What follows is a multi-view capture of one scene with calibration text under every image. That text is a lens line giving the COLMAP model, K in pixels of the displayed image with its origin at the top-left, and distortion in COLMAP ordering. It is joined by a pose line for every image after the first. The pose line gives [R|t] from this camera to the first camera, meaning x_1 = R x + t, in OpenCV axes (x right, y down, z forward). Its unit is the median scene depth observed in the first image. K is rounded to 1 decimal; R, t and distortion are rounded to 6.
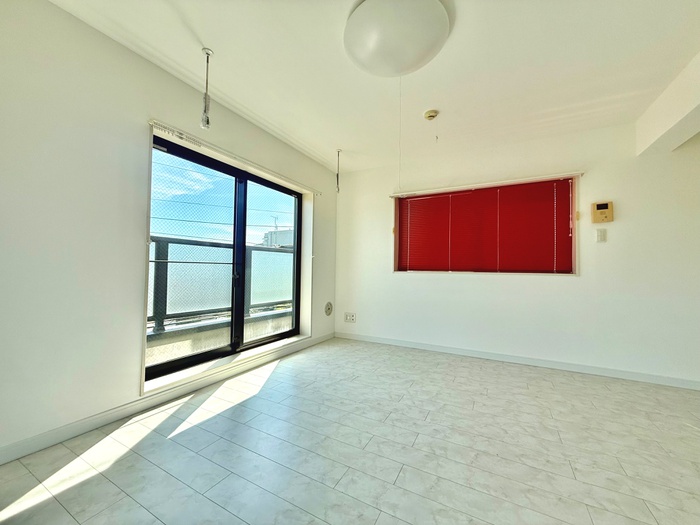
lens RADIAL K [[278.4, 0, 348.4], [0, 278.4, 259.7], [0, 0, 1]] dist [-0.004157, 0.001448]
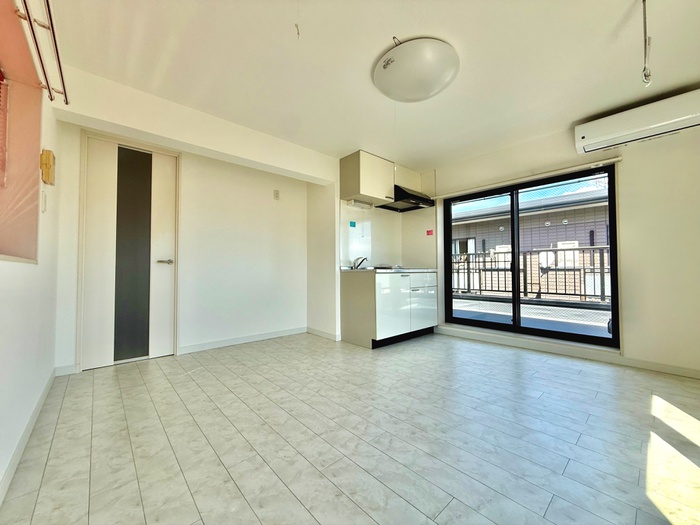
lens RADIAL K [[278.4, 0, 348.2], [0, 278.4, 264.1], [0, 0, 1]] dist [-0.004157, 0.001448]
pose [[-0.941594, -0.005694, 0.336701, 0.019762], [-0.025246, 0.998237, -0.053720, 0.083890], [-0.335802, -0.059083, -0.940078, 1.505150]]
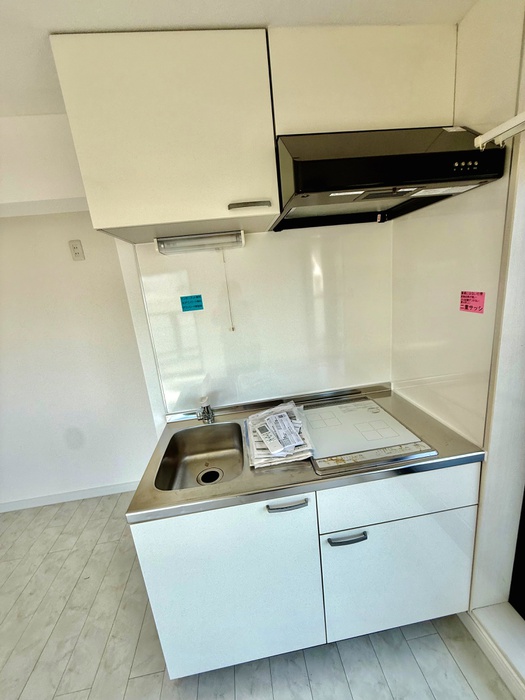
lens RADIAL K [[278.4, 0, 266.9], [0, 278.4, 351.4], [0, 0, 1]] dist [-0.004157, 0.001448]
pose [[-0.580191, -0.167037, 0.797168, -0.044183], [0.059162, 0.967516, 0.245791, -0.263715], [-0.812329, 0.189768, -0.551461, 0.237134]]
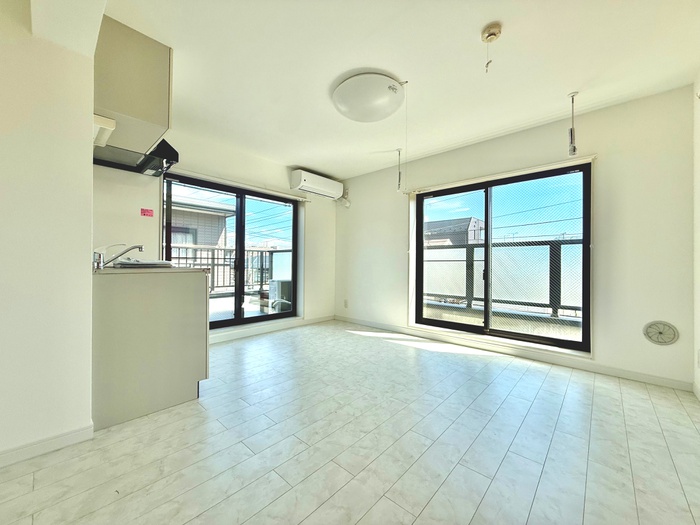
lens RADIAL K [[278.4, 0, 347.4], [0, 278.4, 262.8], [0, 0, 1]] dist [-0.004157, 0.001448]
pose [[-0.244363, -0.021874, -0.969437, 1.050777], [0.022821, 0.999339, -0.028301, 0.051499], [0.969415, -0.029039, -0.243702, 0.833771]]
